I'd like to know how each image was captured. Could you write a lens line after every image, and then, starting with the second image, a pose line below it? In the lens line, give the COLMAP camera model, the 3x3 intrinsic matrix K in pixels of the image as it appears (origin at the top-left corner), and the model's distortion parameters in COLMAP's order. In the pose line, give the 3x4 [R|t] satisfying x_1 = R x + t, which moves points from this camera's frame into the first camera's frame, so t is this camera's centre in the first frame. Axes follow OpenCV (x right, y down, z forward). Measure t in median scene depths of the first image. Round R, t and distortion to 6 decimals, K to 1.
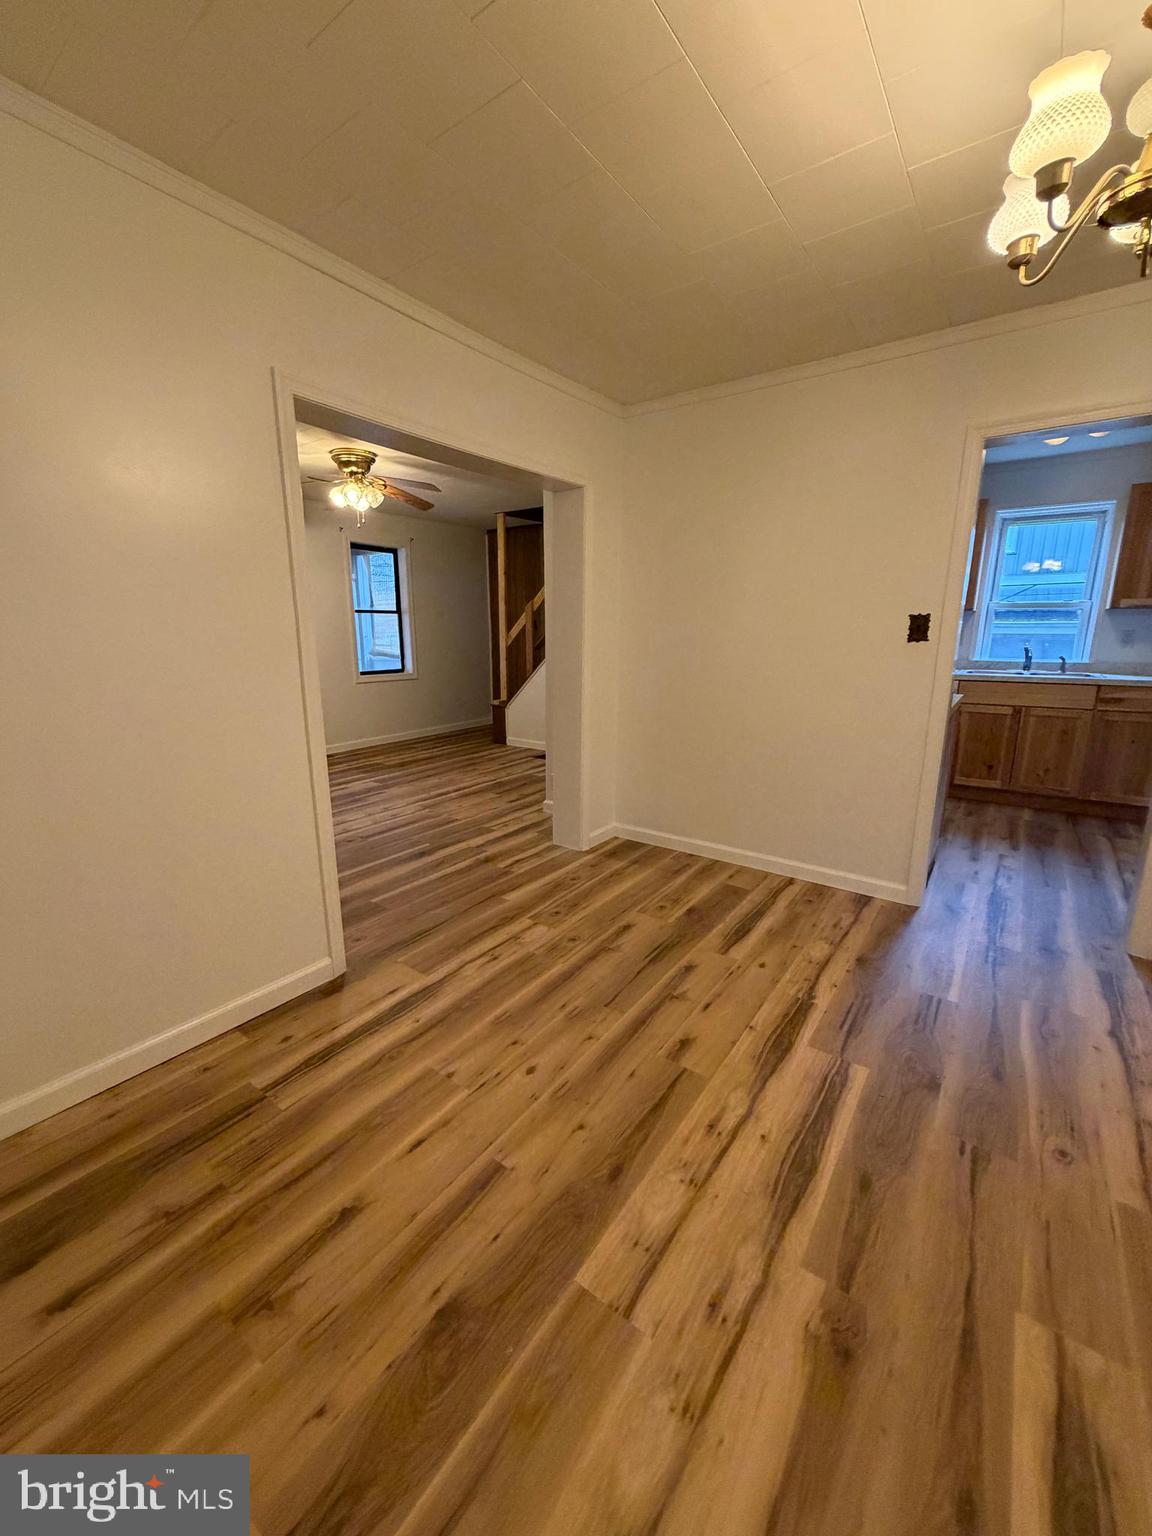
lens RADIAL K [[608.9, 0, 575.4], [0, 608.9, 762.7], [0, 0, 1]] dist [0.002908, -0.000038]
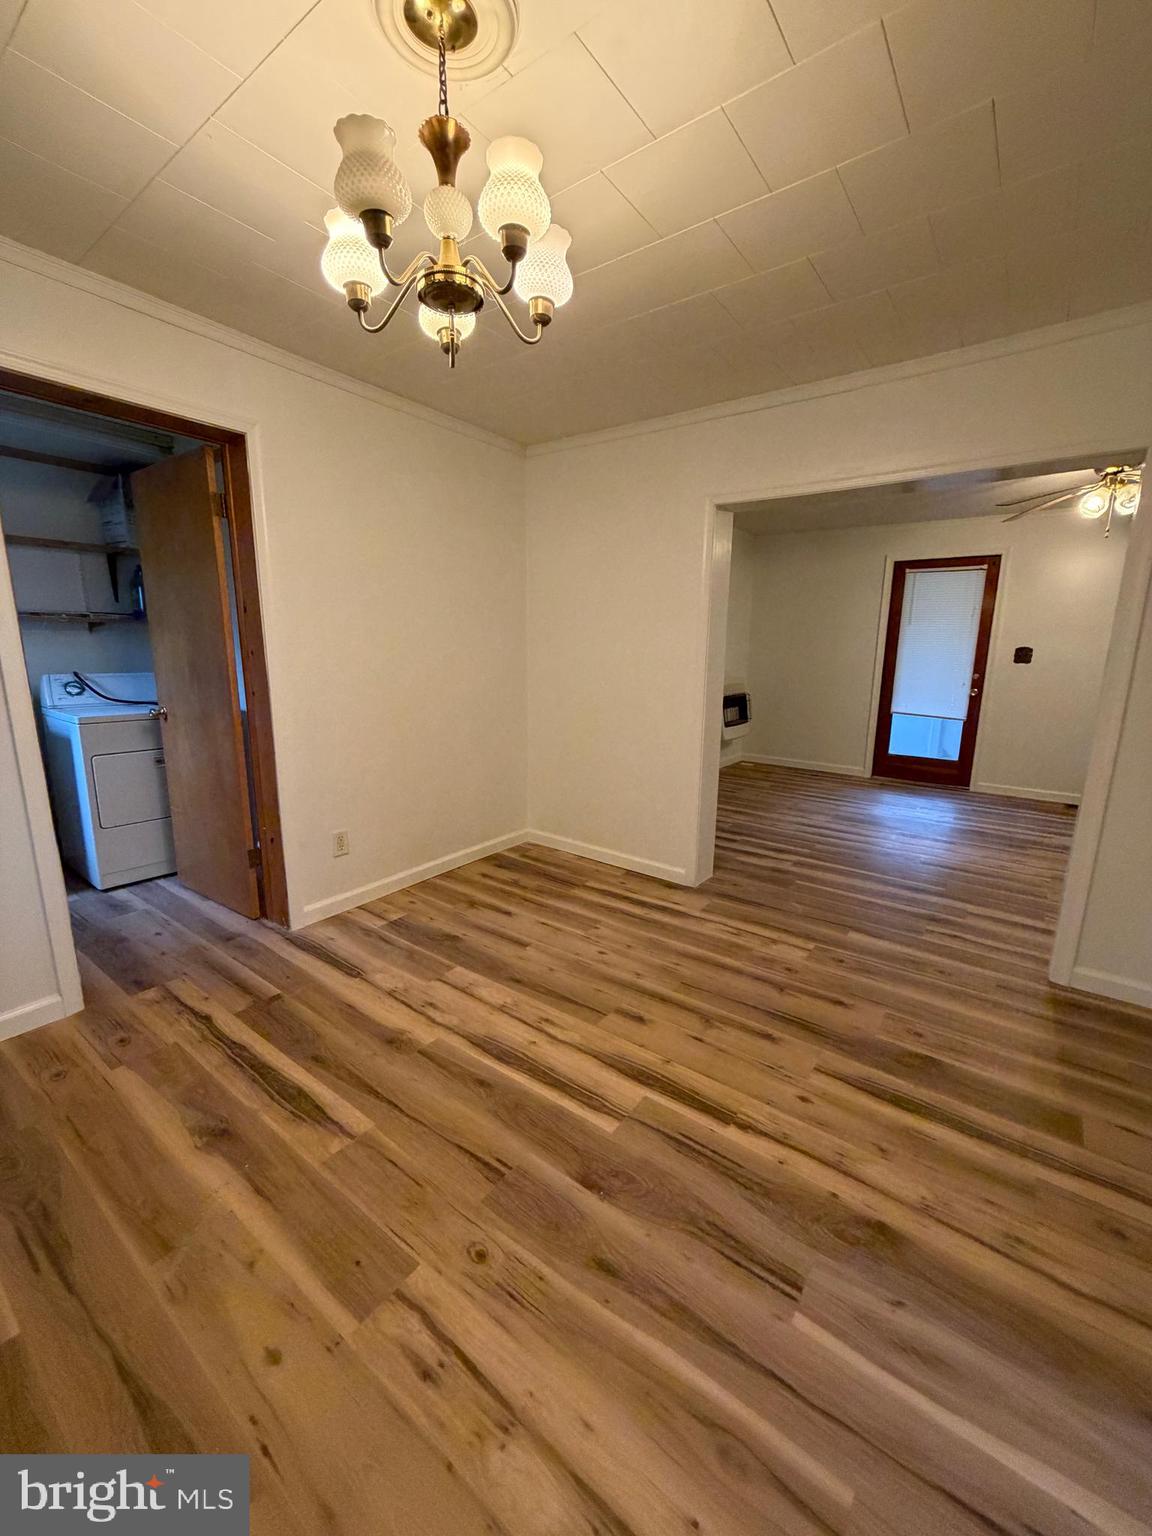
lens RADIAL K [[608.9, 0, 575.4], [0, 608.9, 762.7], [0, 0, 1]] dist [0.002908, -0.000038]
pose [[-0.010074, 0.189349, -0.981858, 1.192996], [-0.229487, 0.955262, 0.186574, -0.173960], [0.973260, 0.227203, 0.033830, 0.740197]]
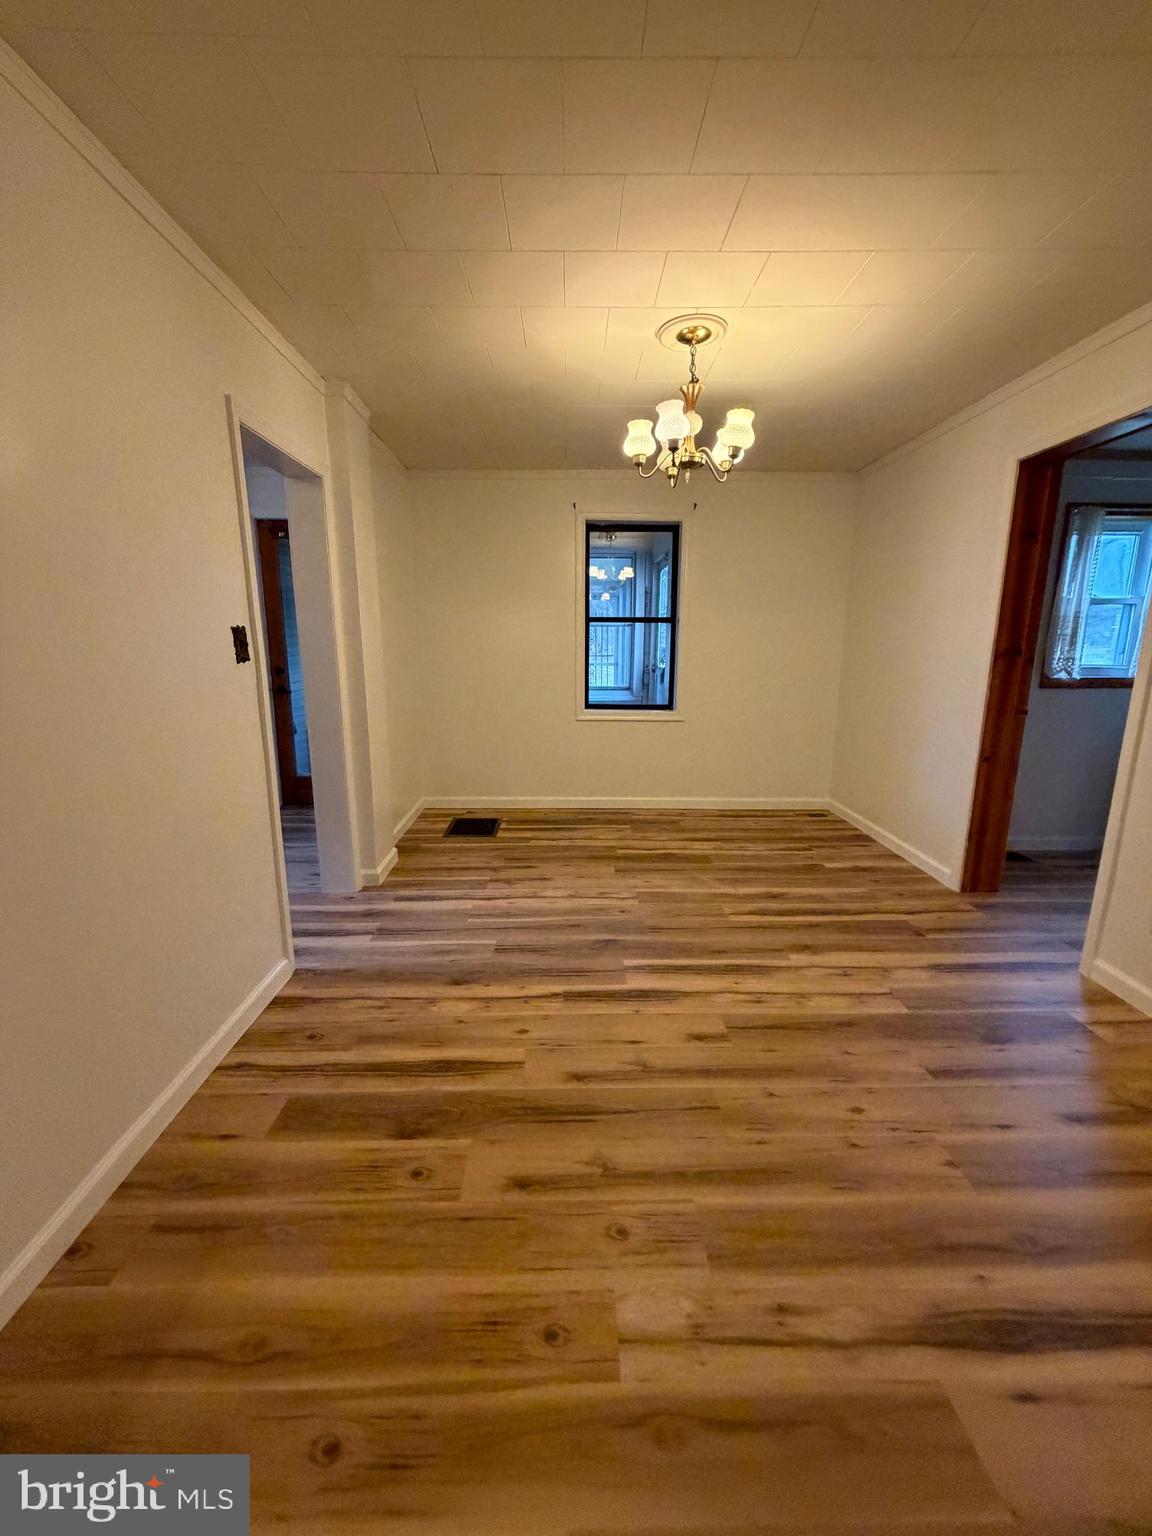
lens RADIAL K [[608.9, 0, 575.4], [0, 608.9, 762.7], [0, 0, 1]] dist [0.002908, -0.000038]
pose [[-0.598560, -0.157125, 0.785518, -0.442042], [0.175206, 0.931158, 0.319763, -0.353022], [-0.781684, 0.329025, -0.529824, 1.564724]]
